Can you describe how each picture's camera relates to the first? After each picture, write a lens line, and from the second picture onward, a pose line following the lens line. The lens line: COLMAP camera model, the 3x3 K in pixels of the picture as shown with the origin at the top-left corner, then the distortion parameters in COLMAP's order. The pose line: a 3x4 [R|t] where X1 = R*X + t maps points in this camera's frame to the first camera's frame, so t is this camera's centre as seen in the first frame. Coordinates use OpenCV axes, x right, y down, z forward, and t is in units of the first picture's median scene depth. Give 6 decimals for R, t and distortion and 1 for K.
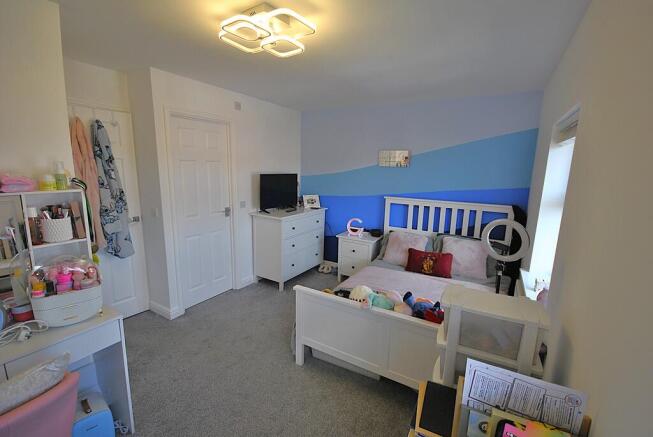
lens RADIAL K [[288.7, 0, 330.1], [0, 288.7, 219.8], [0, 0, 1]] dist [0.009864, -0.006022]
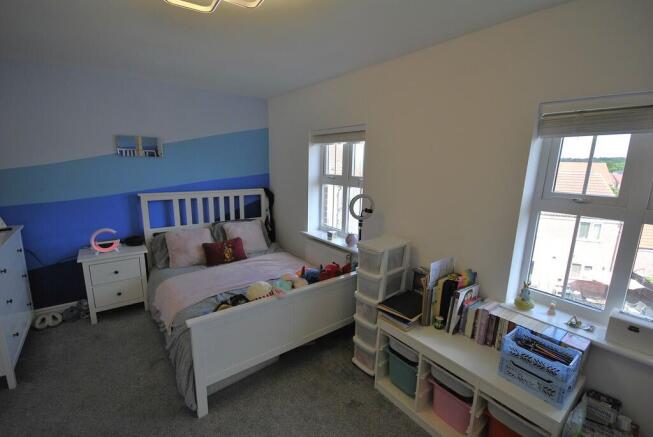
lens RADIAL K [[288.7, 0, 329.8], [0, 288.7, 219.2], [0, 0, 1]] dist [0.009864, -0.006022]
pose [[0.359525, -0.198301, 0.911822, -0.429130], [0.152748, 0.976485, 0.152136, -0.062040], [-0.920549, 0.084582, 0.381360, 0.247130]]
